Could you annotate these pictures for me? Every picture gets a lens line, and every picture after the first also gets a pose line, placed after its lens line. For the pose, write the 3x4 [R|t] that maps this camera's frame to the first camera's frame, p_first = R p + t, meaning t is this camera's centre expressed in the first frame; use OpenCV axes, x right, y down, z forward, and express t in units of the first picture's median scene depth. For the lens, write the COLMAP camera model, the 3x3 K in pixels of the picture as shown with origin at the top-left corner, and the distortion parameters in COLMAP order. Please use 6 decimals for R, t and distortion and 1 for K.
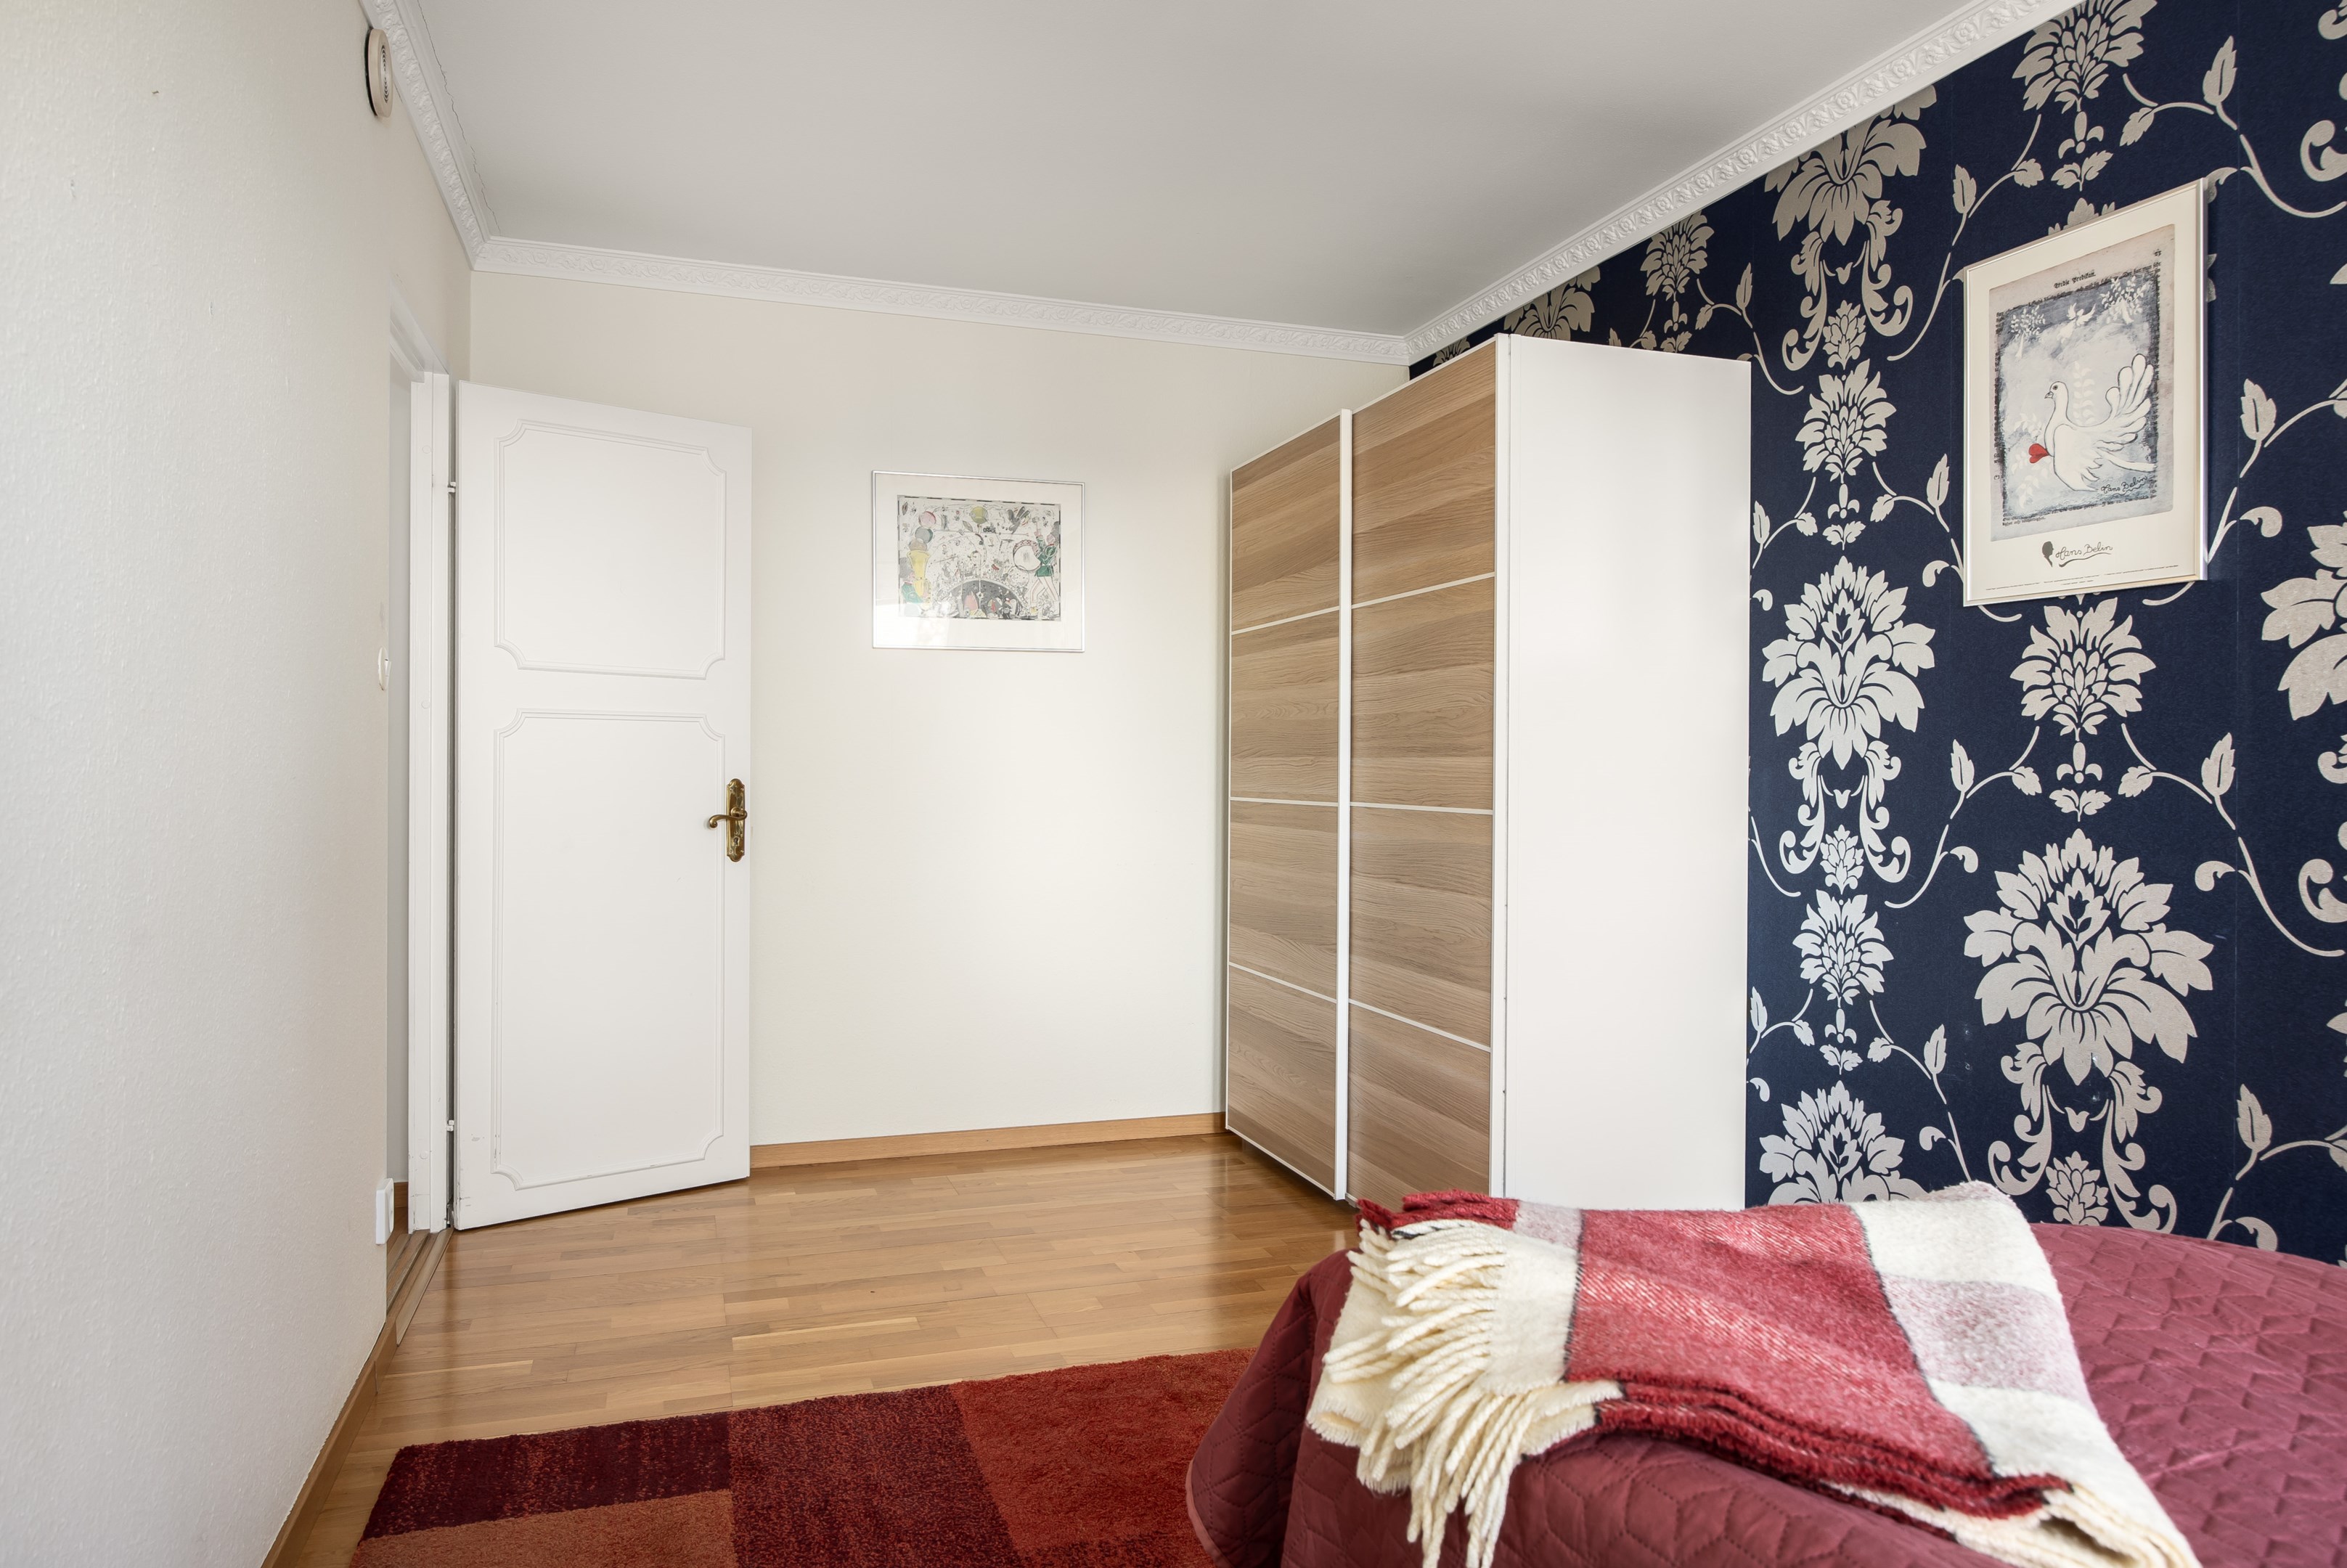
lens RADIAL K [[1480.0, 0, 1174.0], [0, 1480.0, 770.9], [0, 0, 1]] dist [0.002381, 0.000907]
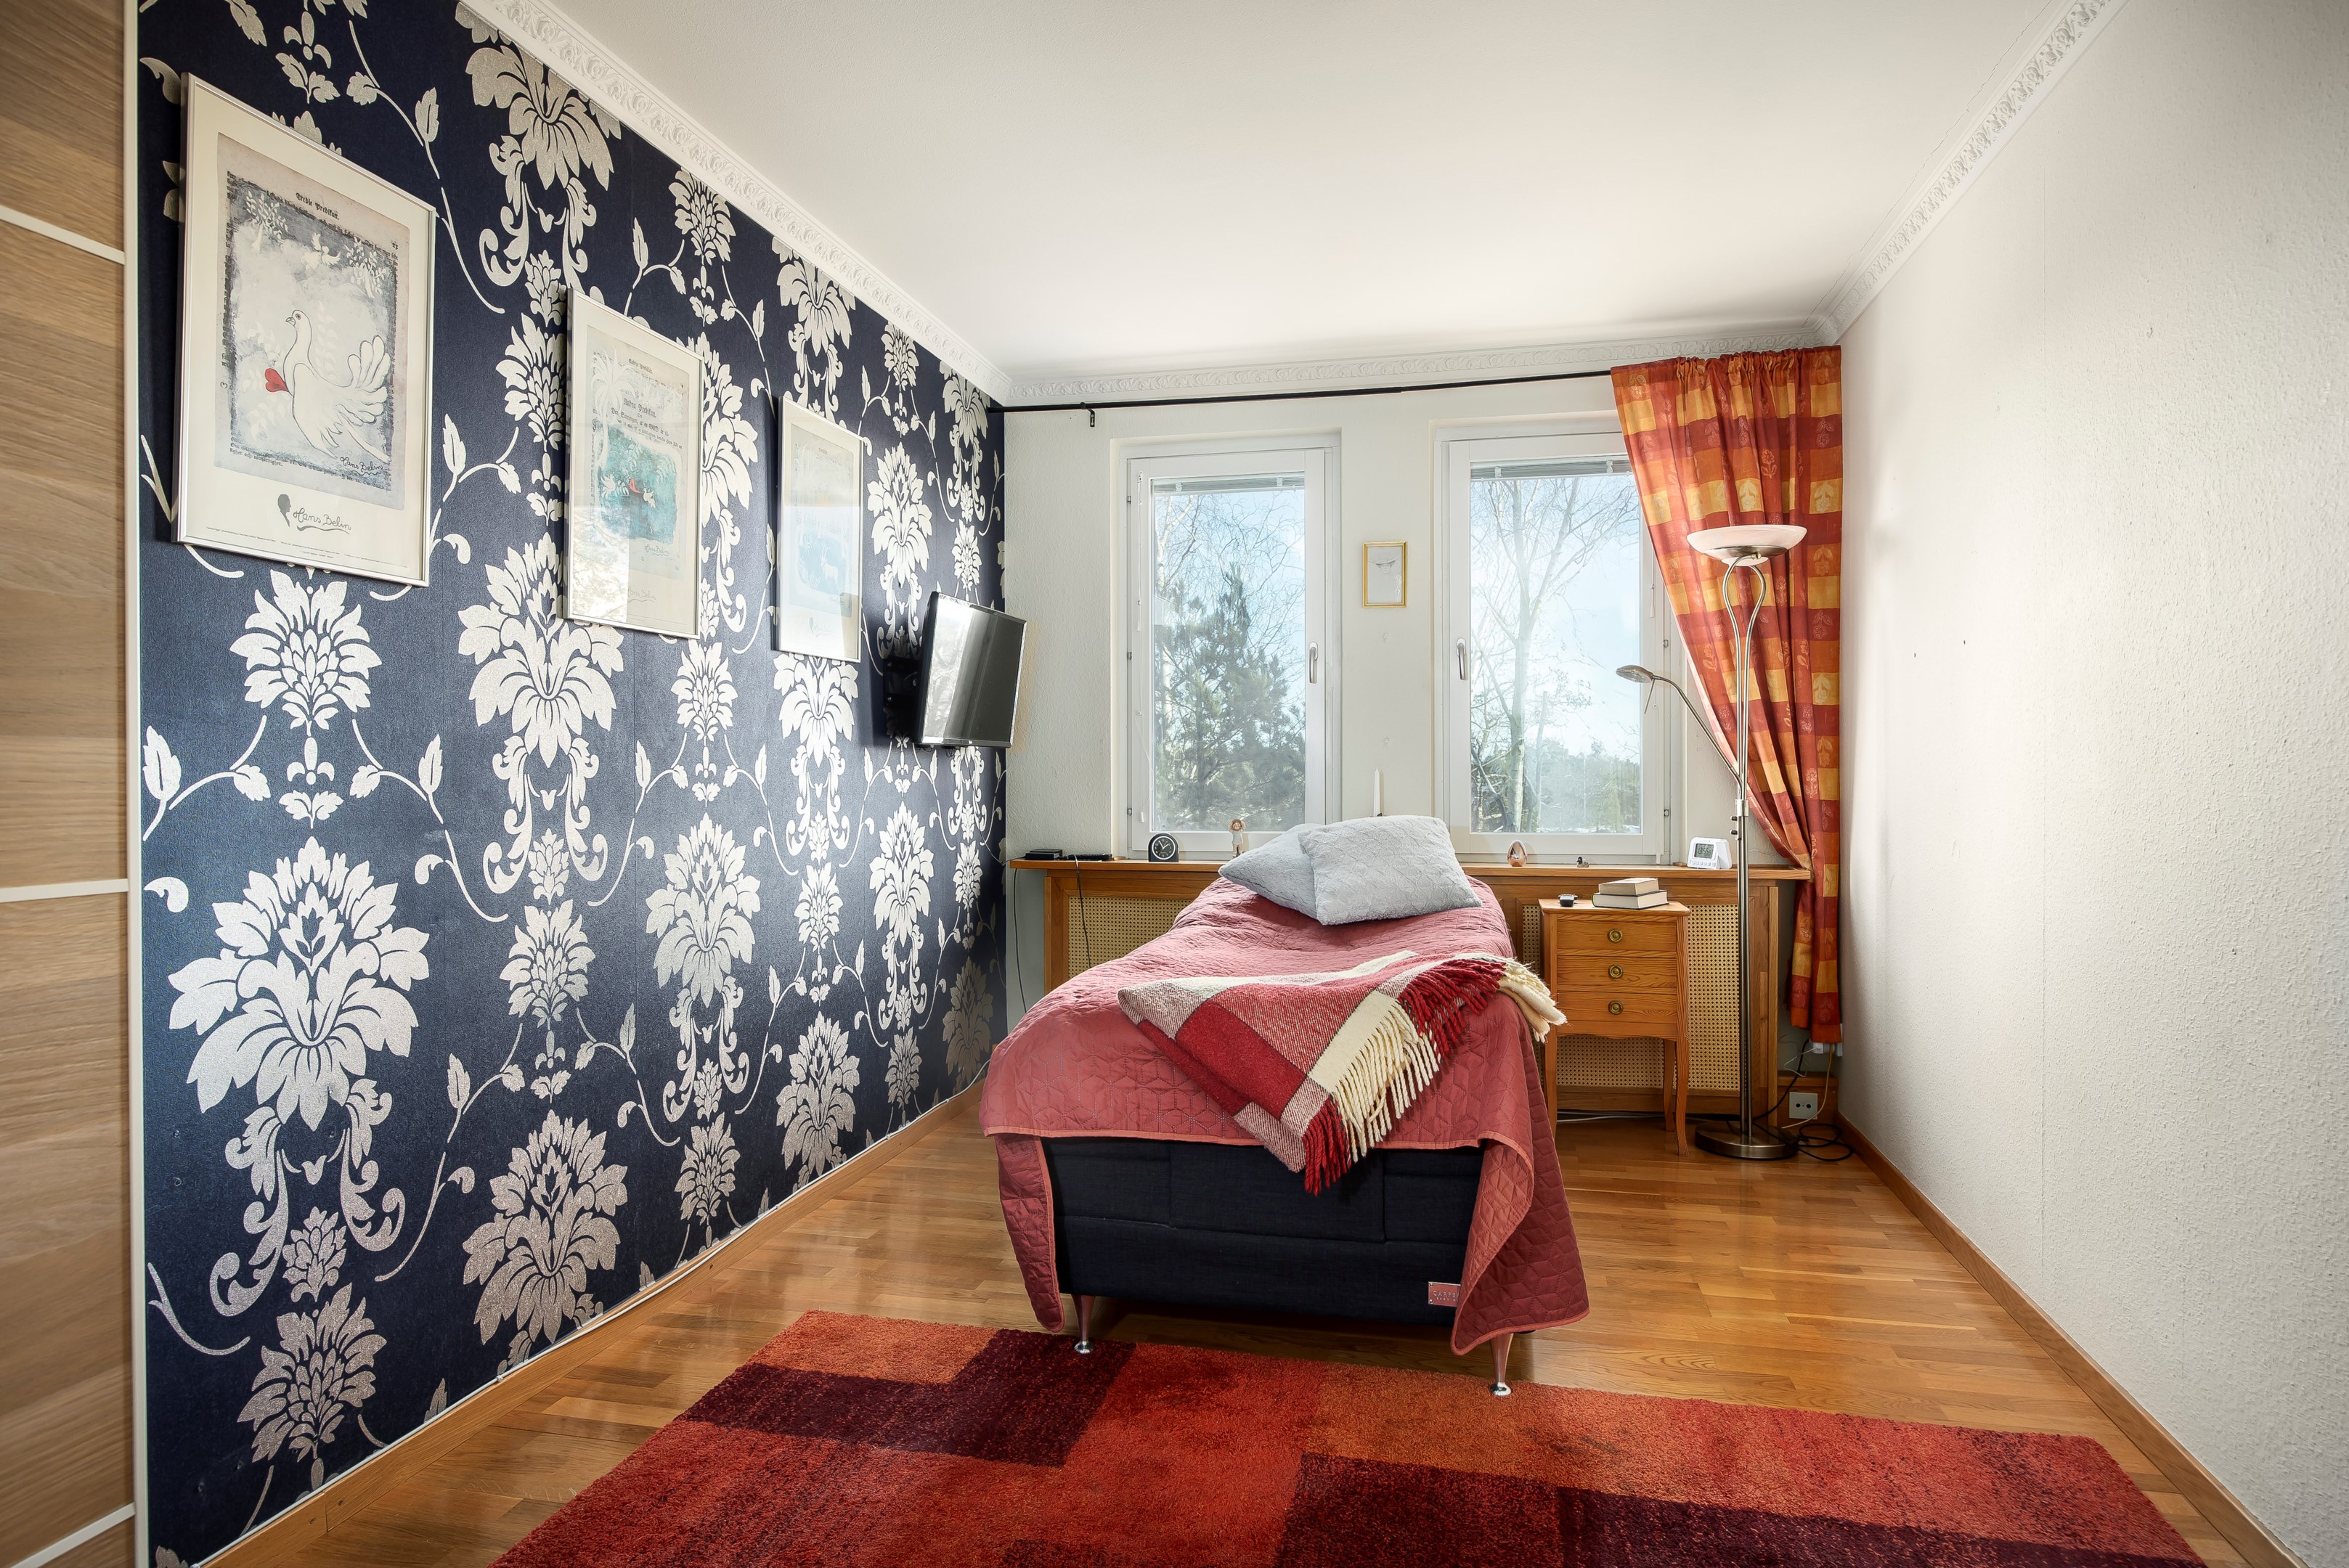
lens RADIAL K [[1407.8, 0, 1175.0], [0, 1407.8, 784.2], [0, 0, 1]] dist [-0.003656, -0.000600]
pose [[-0.856929, -0.005014, 0.515409, -0.249384], [0.002447, 0.999902, 0.013796, -0.001925], [-0.515428, 0.013084, -0.856833, 1.446595]]
